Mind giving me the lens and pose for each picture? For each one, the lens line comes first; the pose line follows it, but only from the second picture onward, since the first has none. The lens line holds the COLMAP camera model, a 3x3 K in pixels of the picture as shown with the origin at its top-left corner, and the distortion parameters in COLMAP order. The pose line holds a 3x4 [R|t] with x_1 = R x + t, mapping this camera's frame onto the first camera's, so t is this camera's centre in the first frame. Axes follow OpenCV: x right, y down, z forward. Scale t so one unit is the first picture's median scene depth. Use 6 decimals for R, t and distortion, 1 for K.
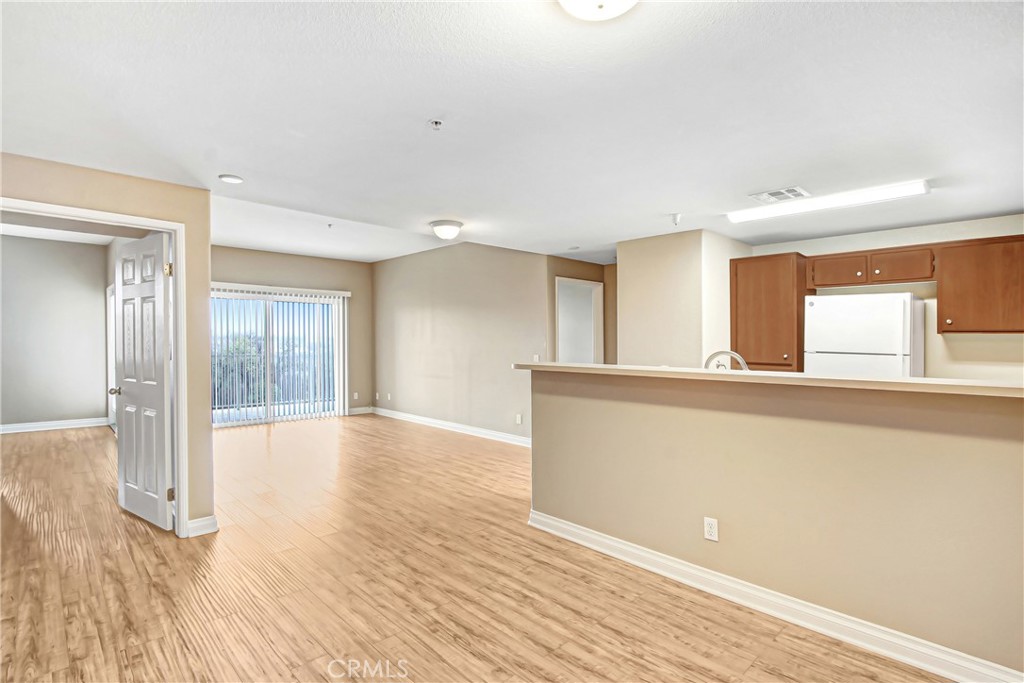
lens RADIAL K [[502.5, 0, 506.6], [0, 502.5, 359.9], [0, 0, 1]] dist [-0.020261, 0.000049]
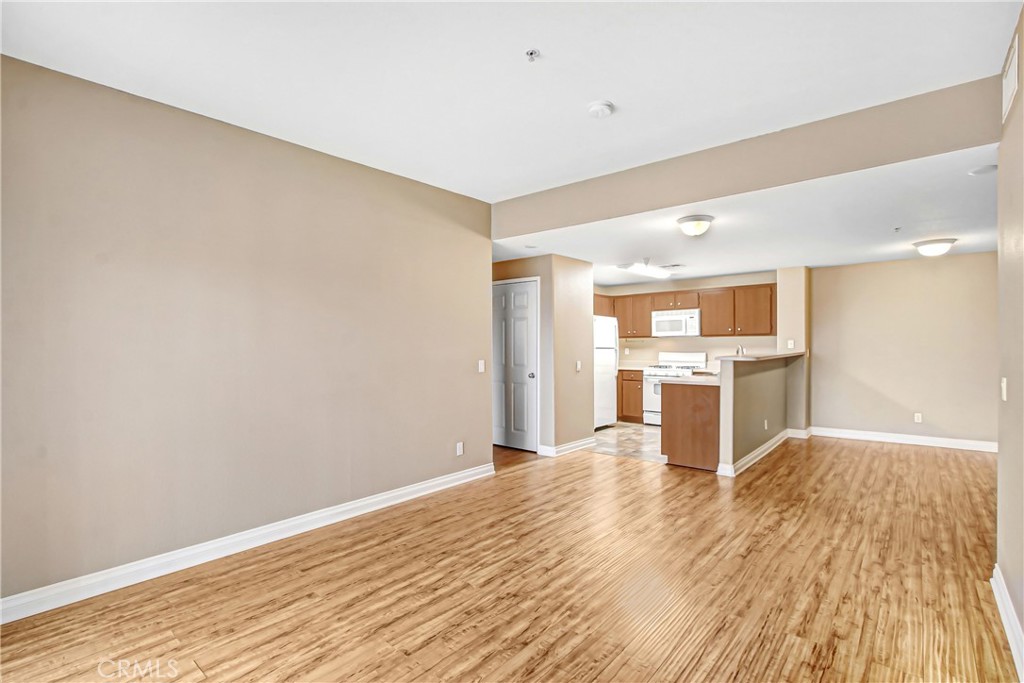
lens RADIAL K [[477.4, 0, 504.2], [0, 477.4, 346.4], [0, 0, 1]] dist [-0.018737, -0.000140]
pose [[-0.086483, -0.008550, 0.996217, -1.103017], [0.044005, 0.998954, 0.012394, -0.061683], [-0.995281, 0.044911, -0.086017, 1.609441]]
